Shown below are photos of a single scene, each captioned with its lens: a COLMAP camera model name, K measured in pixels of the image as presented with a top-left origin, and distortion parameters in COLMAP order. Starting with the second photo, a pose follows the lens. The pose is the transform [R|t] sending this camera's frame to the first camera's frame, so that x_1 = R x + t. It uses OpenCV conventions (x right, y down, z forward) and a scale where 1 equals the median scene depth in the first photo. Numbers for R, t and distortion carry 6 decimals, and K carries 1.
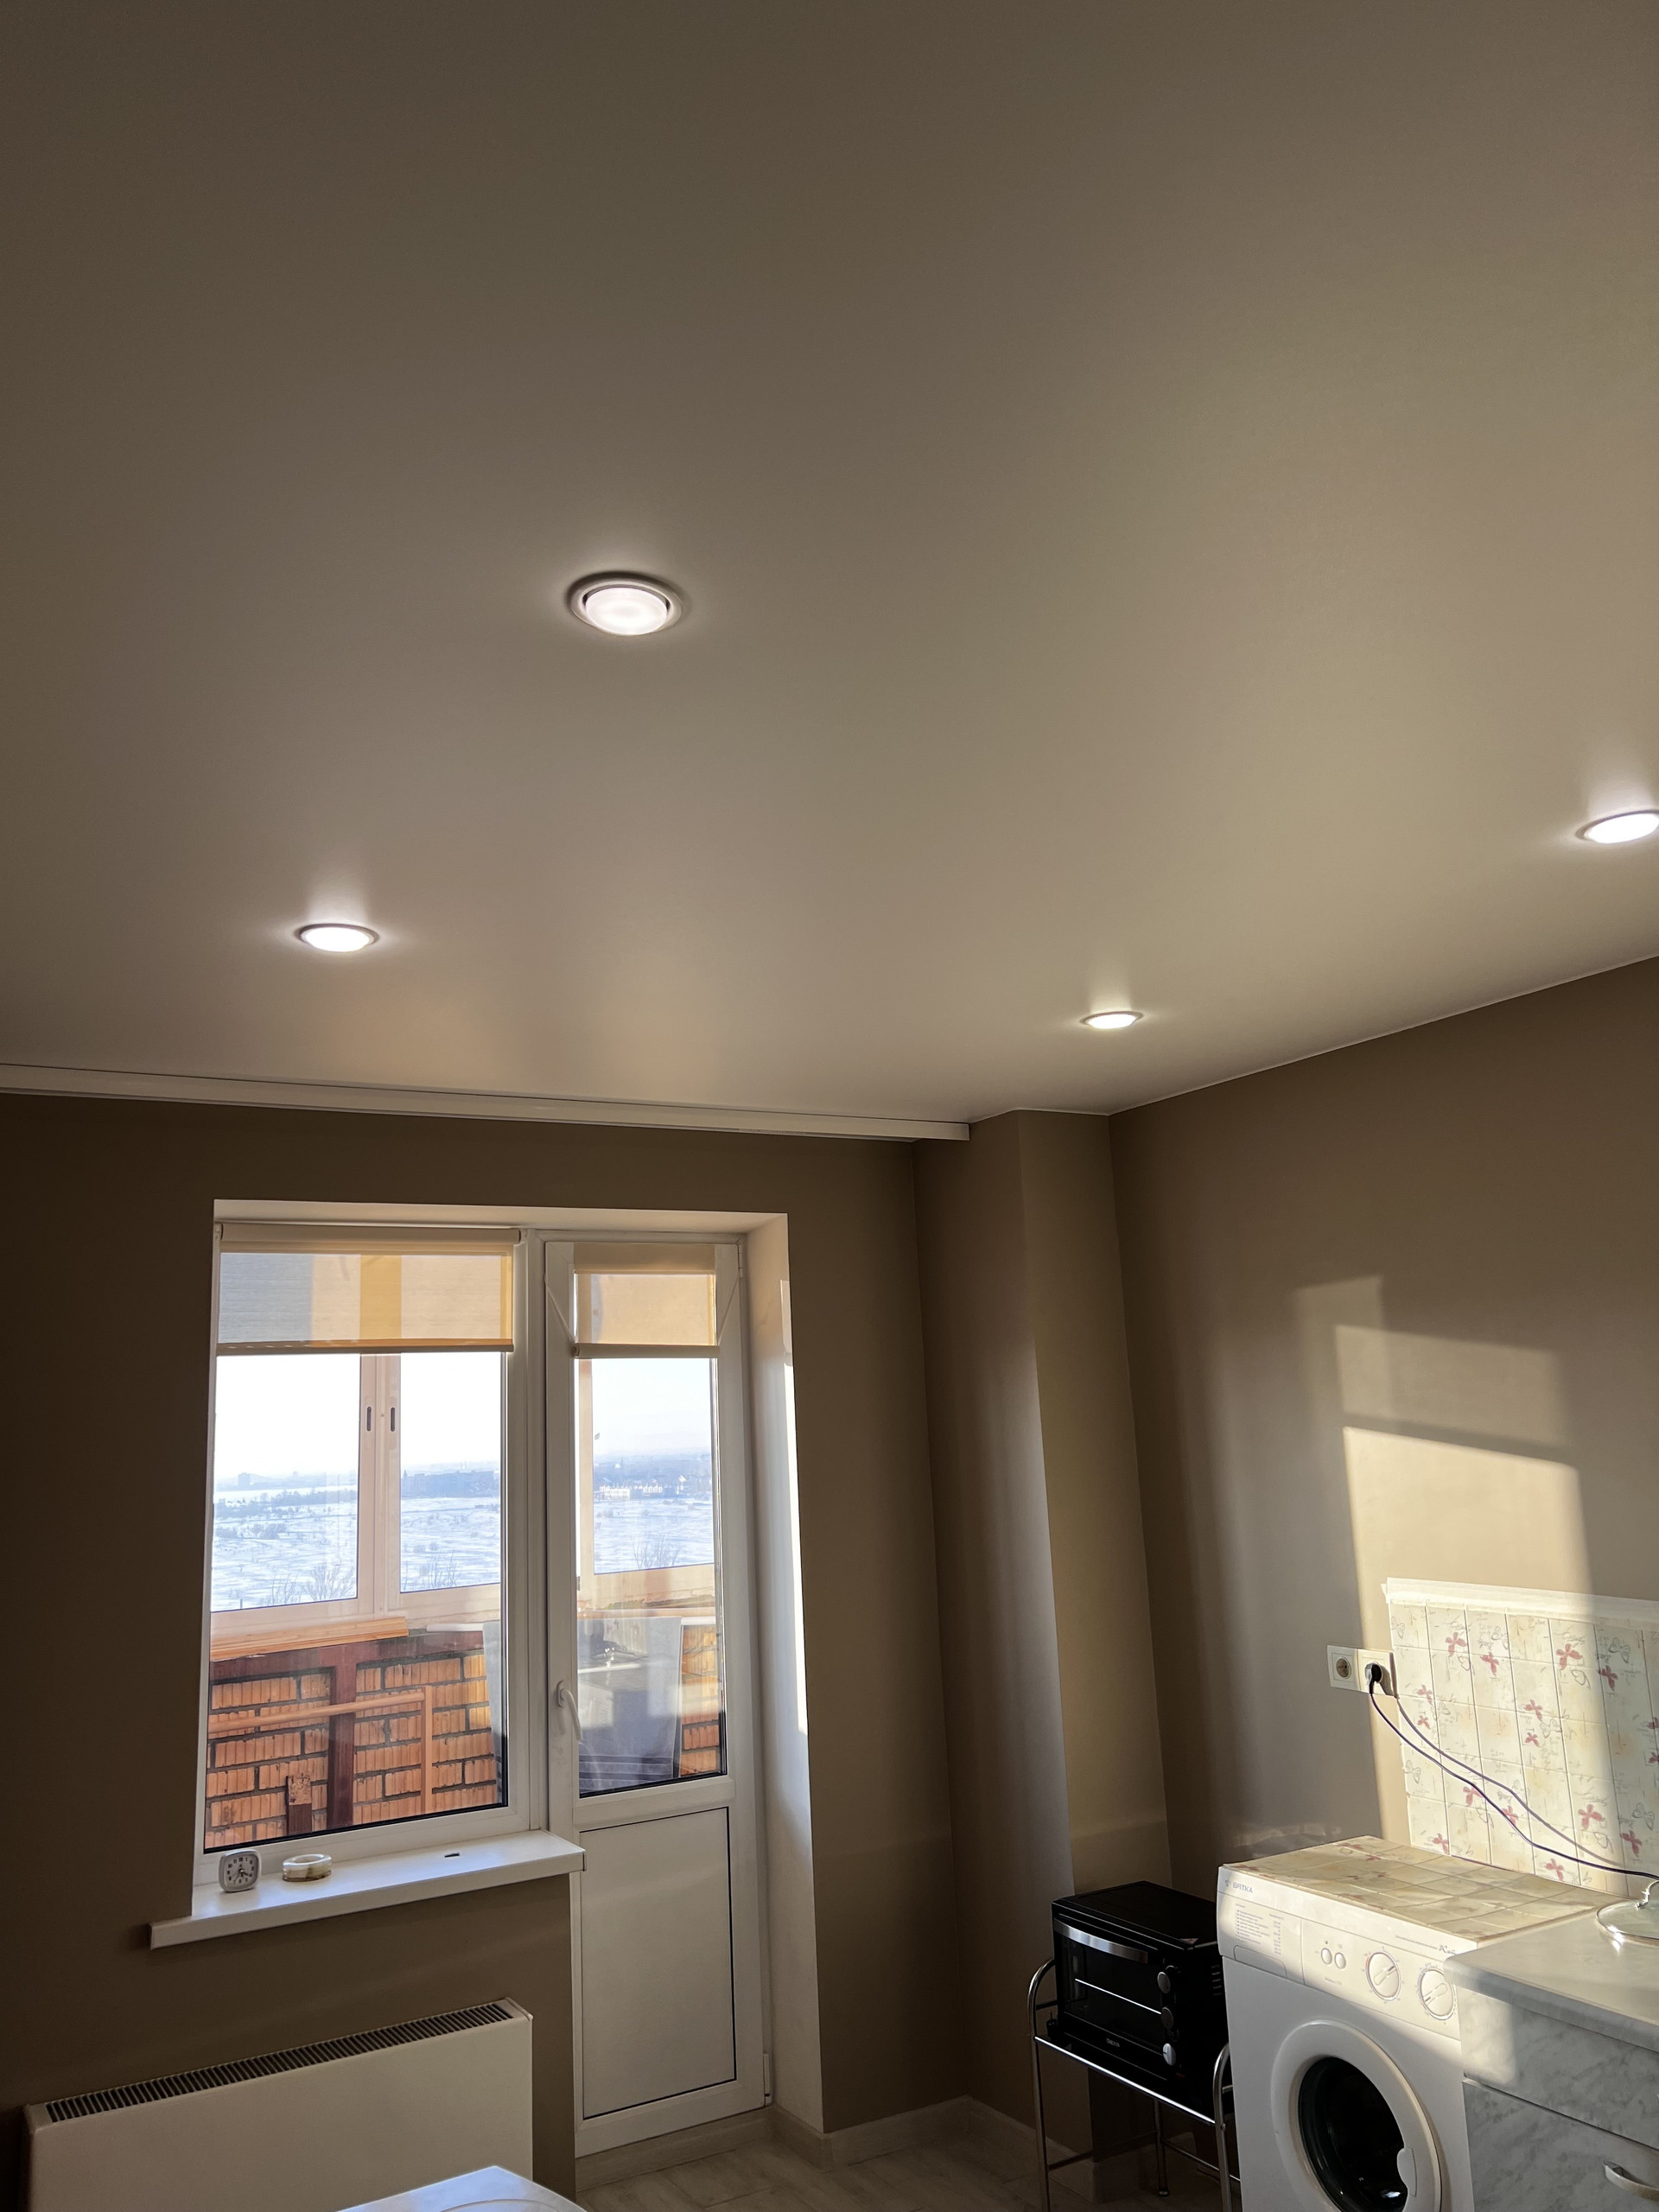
lens RADIAL K [[1673.1, 0, 829.5], [0, 1673.1, 1106.0], [0, 0, 1]] dist [0.028832, 0.000036]
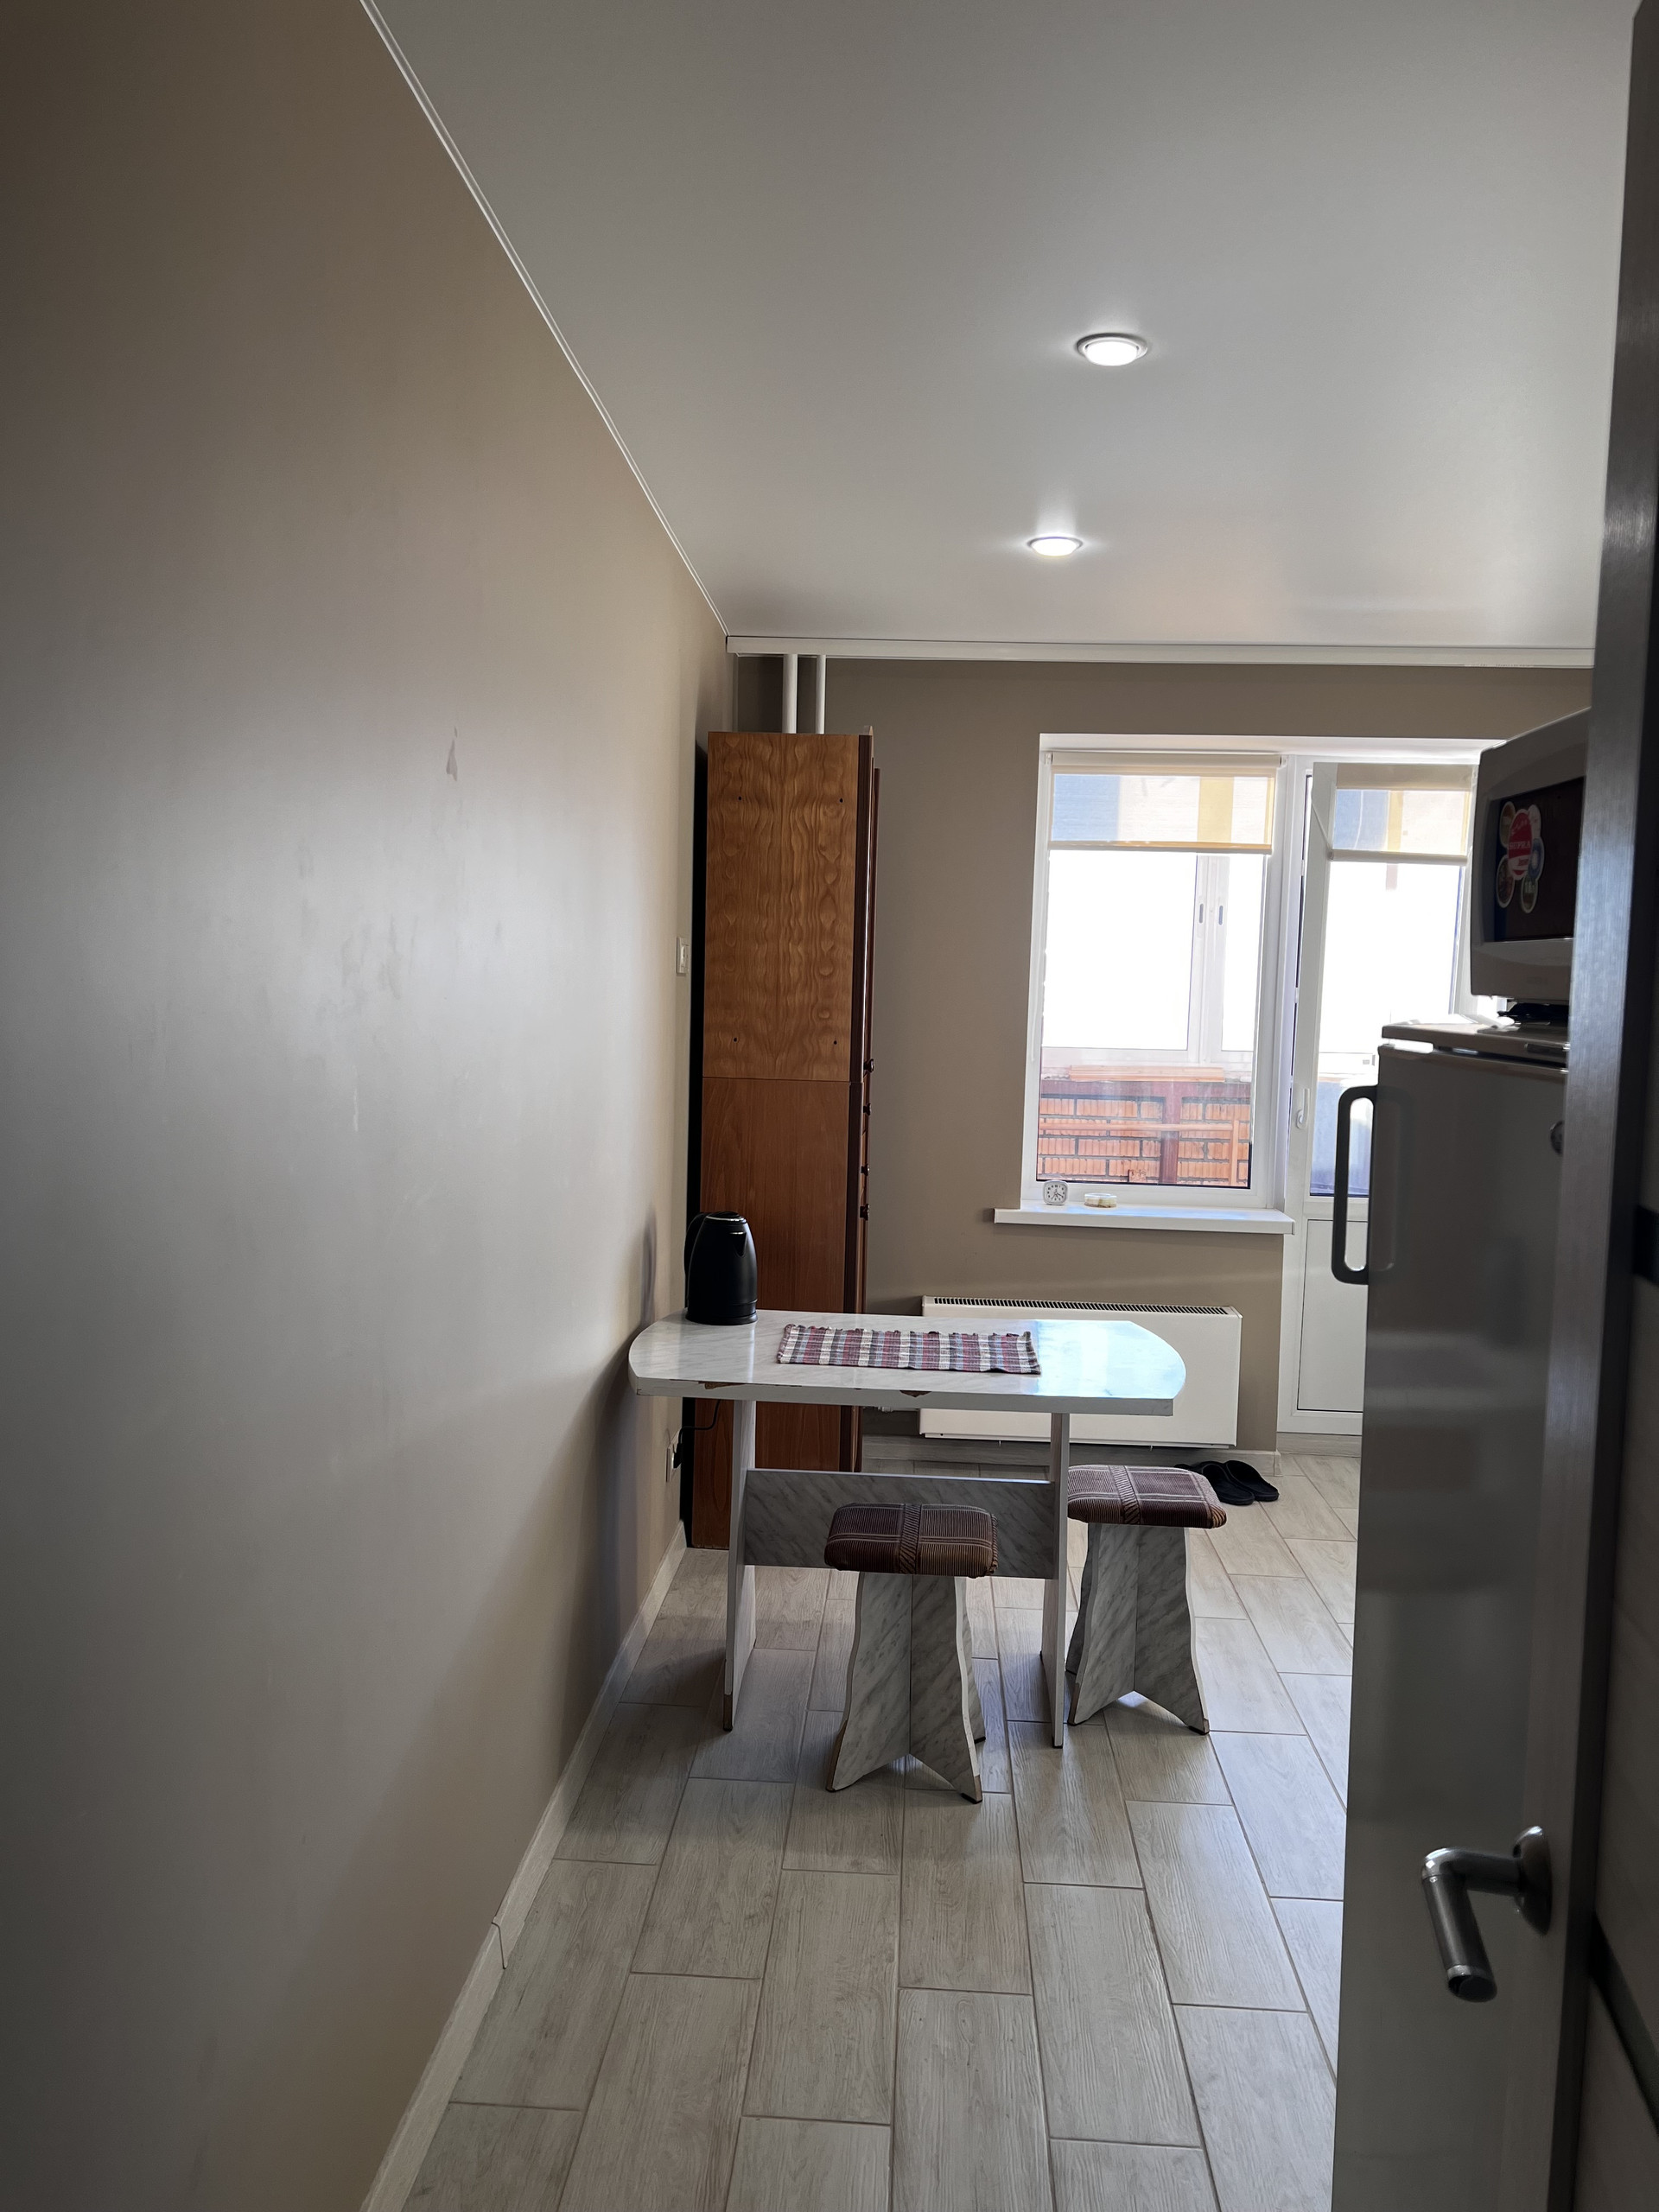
lens RADIAL K [[1673.1, 0, 829.5], [0, 1673.1, 1106.0], [0, 0, 1]] dist [0.028832, 0.000036]
pose [[0.838499, 0.104807, -0.534728, 0.191569], [0.043033, 0.965527, 0.256723, -0.007255], [0.543201, -0.238273, 0.805083, -0.202395]]
